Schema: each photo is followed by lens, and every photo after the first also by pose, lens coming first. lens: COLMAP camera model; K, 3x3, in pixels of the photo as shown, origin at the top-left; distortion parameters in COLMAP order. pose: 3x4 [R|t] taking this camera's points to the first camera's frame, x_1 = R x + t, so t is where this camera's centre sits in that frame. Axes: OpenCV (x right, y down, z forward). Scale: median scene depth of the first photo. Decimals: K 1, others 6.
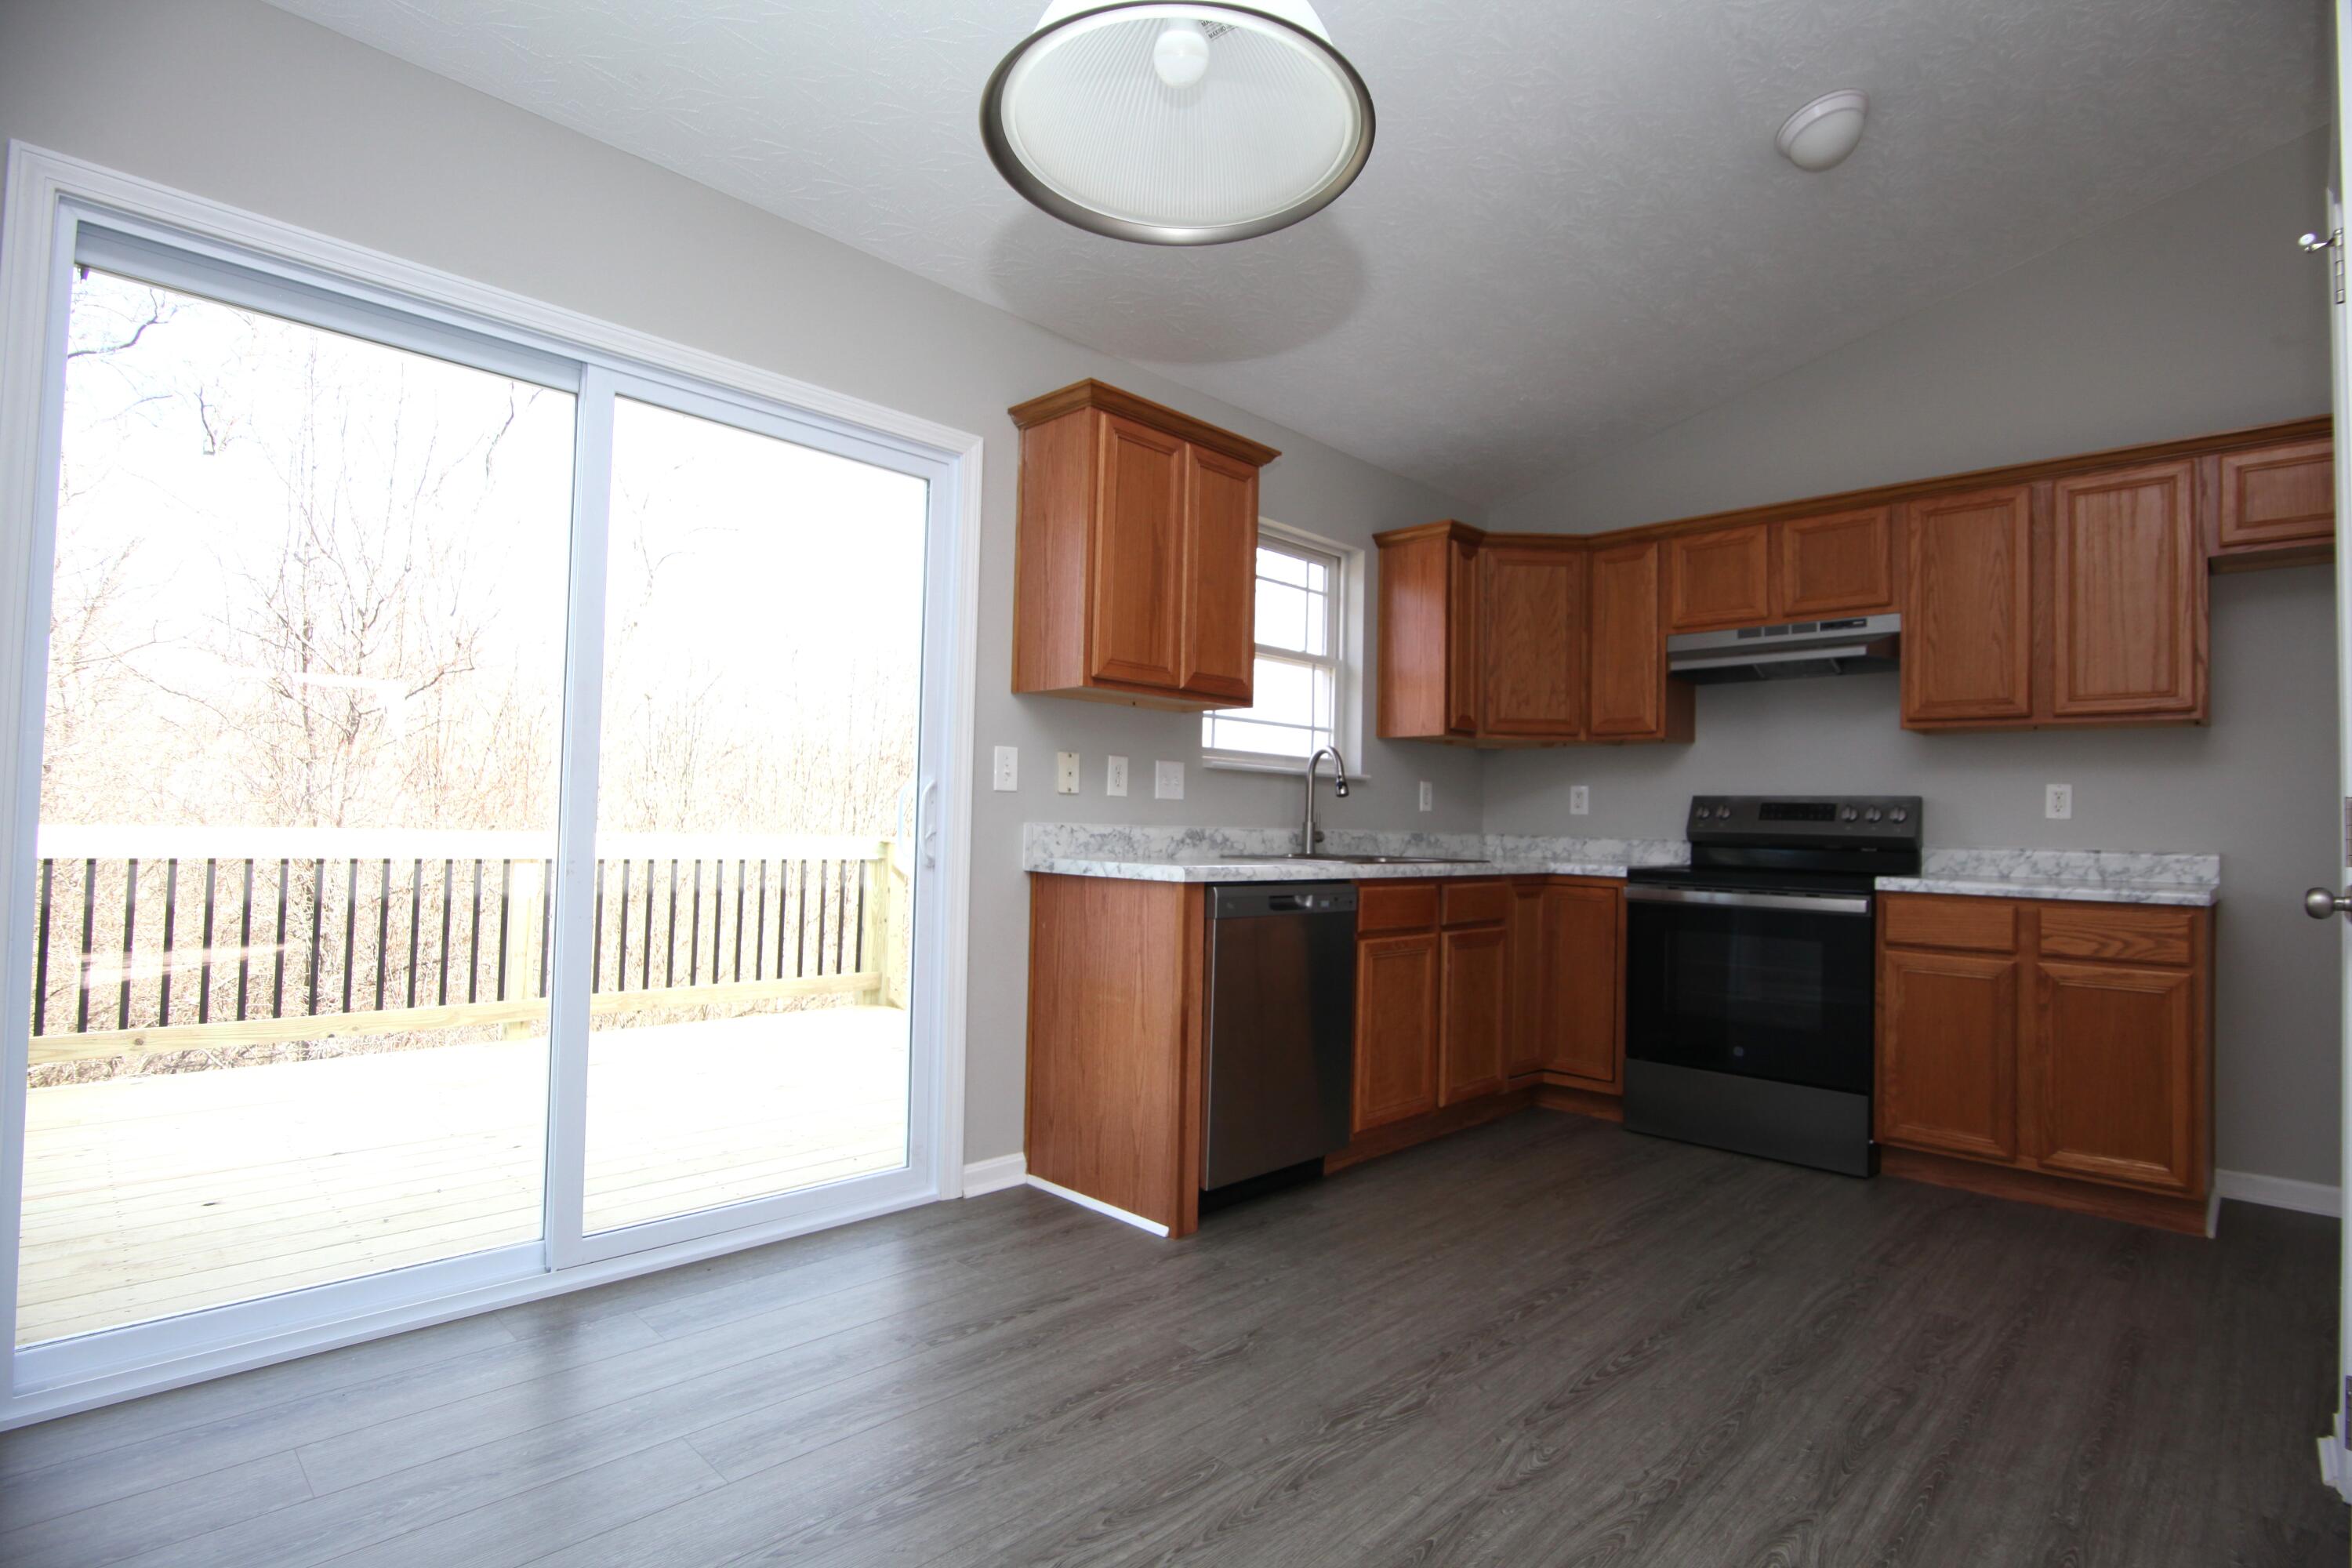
lens RADIAL K [[1145.5, 0, 1169.4], [0, 1145.5, 787.3], [0, 0, 1]] dist [-0.018169, 0.000902]
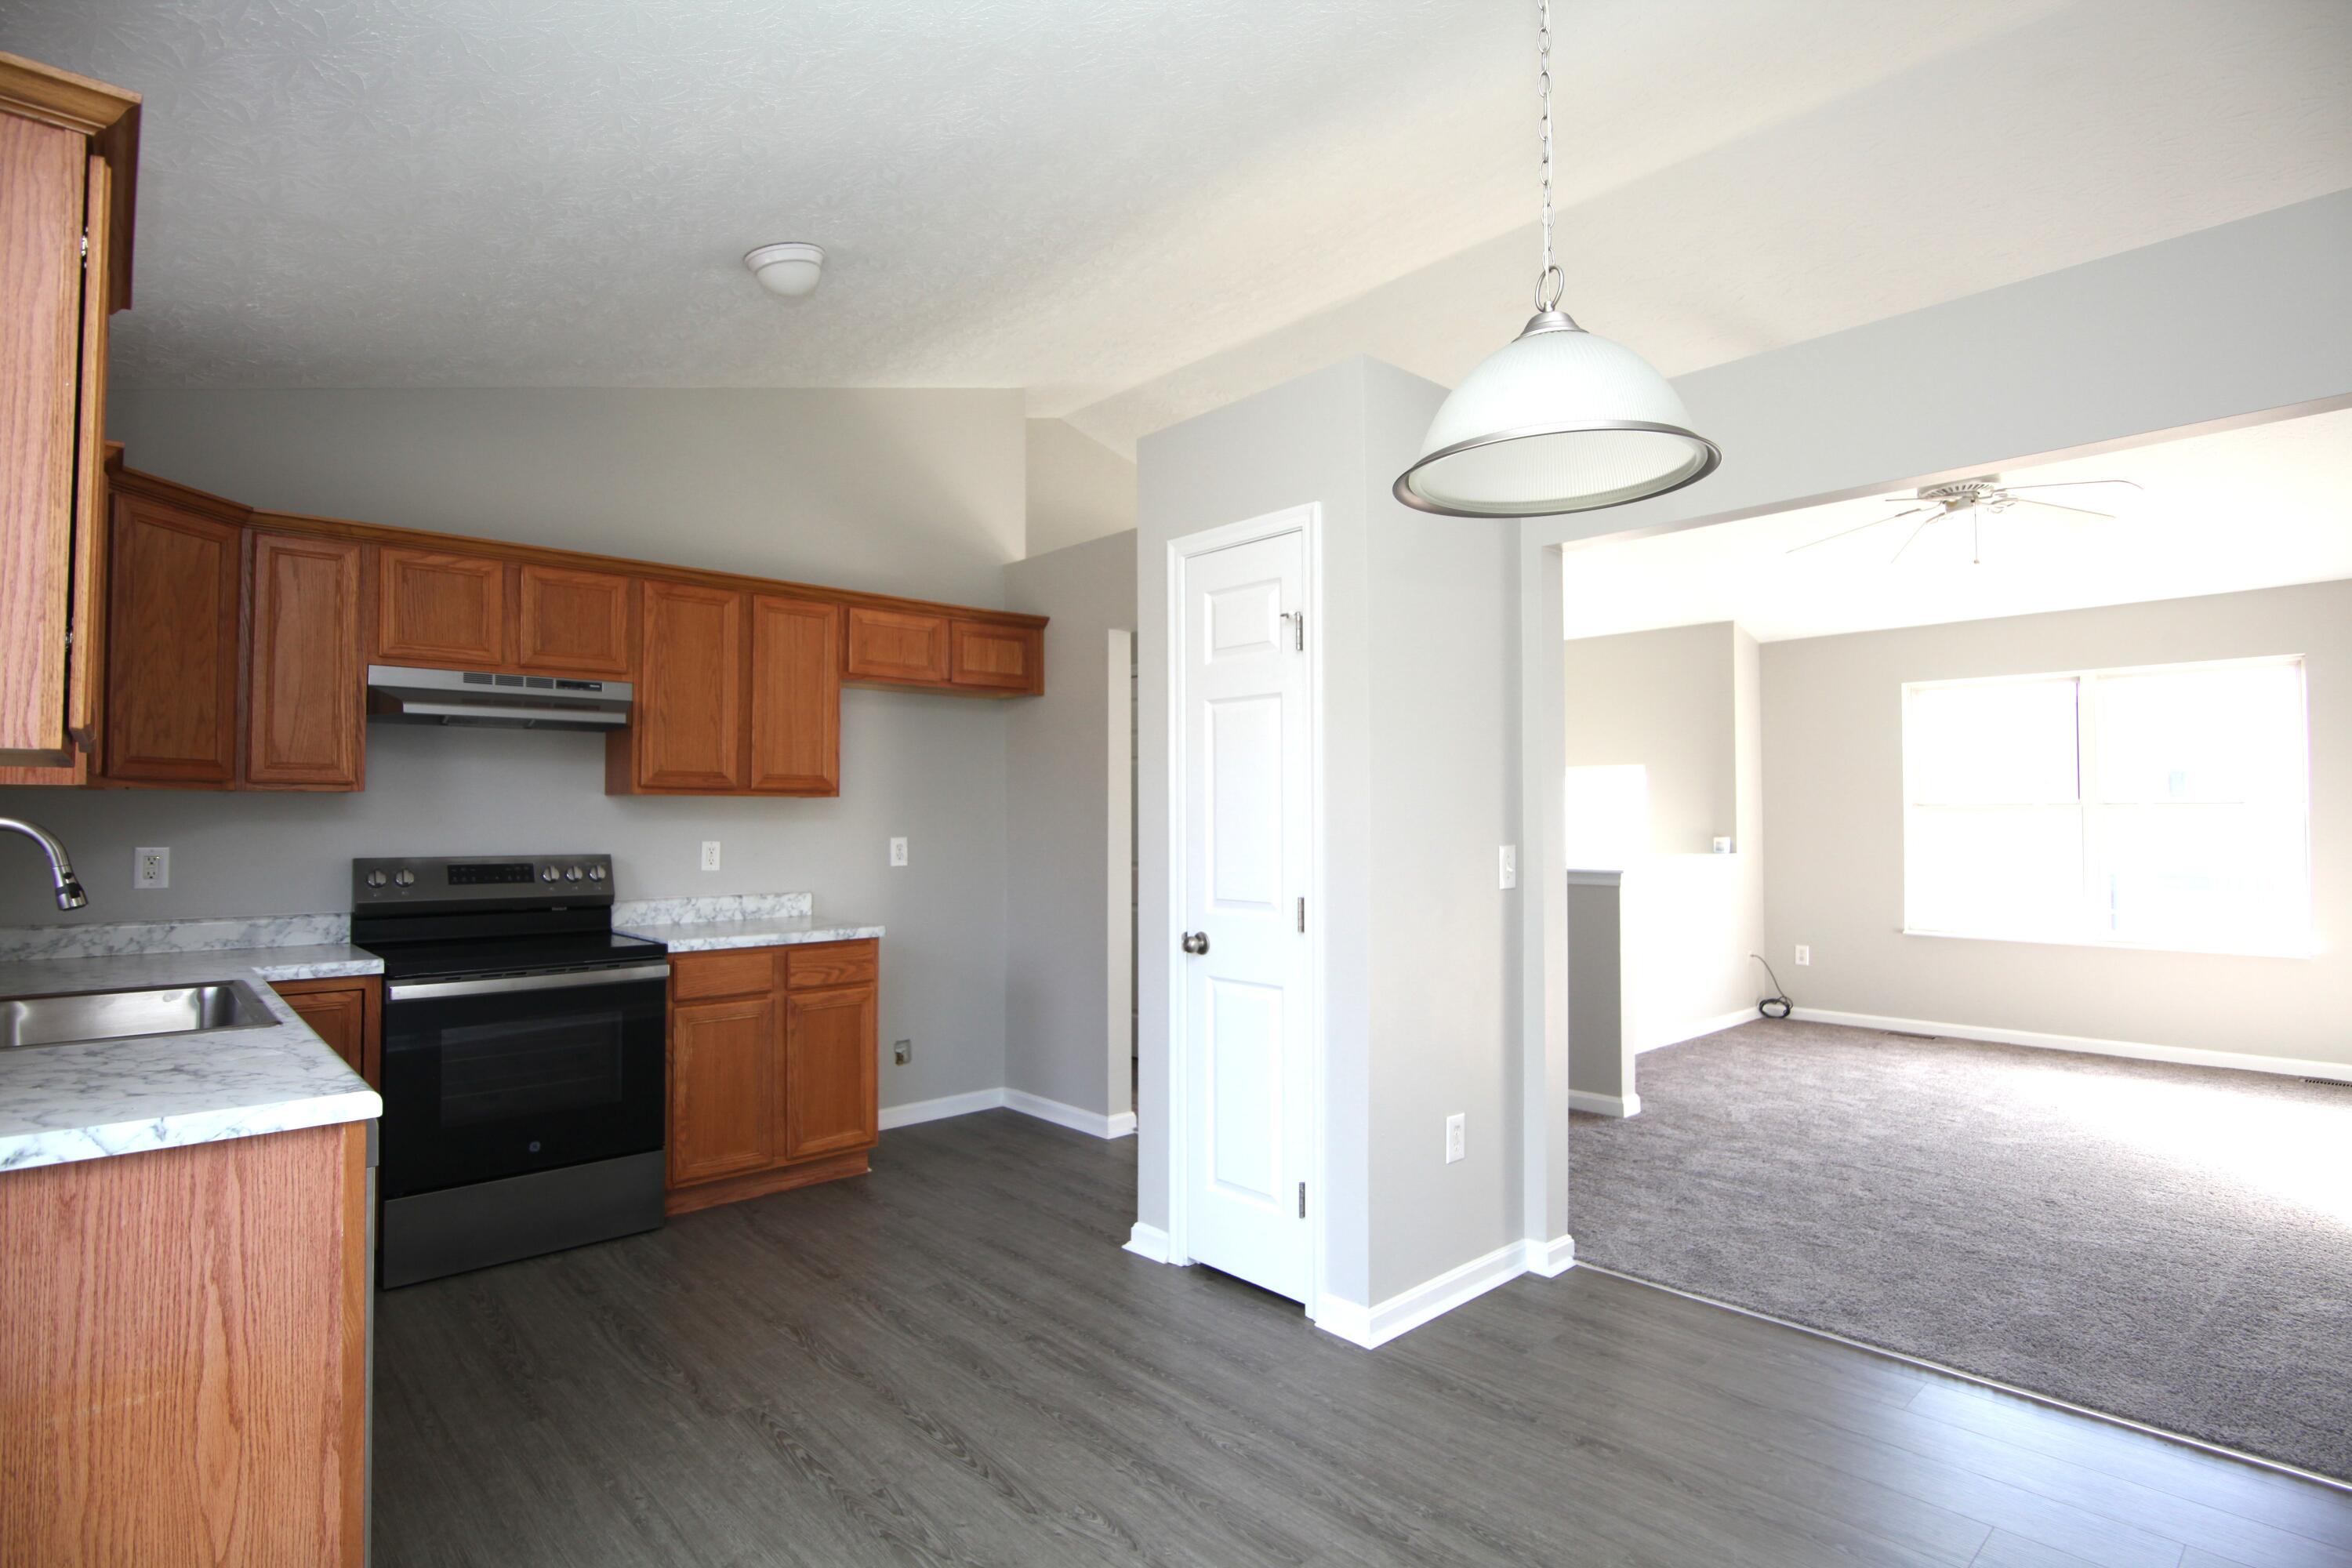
lens RADIAL K [[1207.5, 0, 1169.9], [0, 1207.5, 774.8], [0, 0, 1]] dist [-0.006435, -0.000806]
pose [[0.036327, 0.009062, 0.999299, -0.482378], [-0.029797, 0.999524, -0.007981, -0.079830], [-0.998896, -0.029486, 0.036579, 0.491015]]
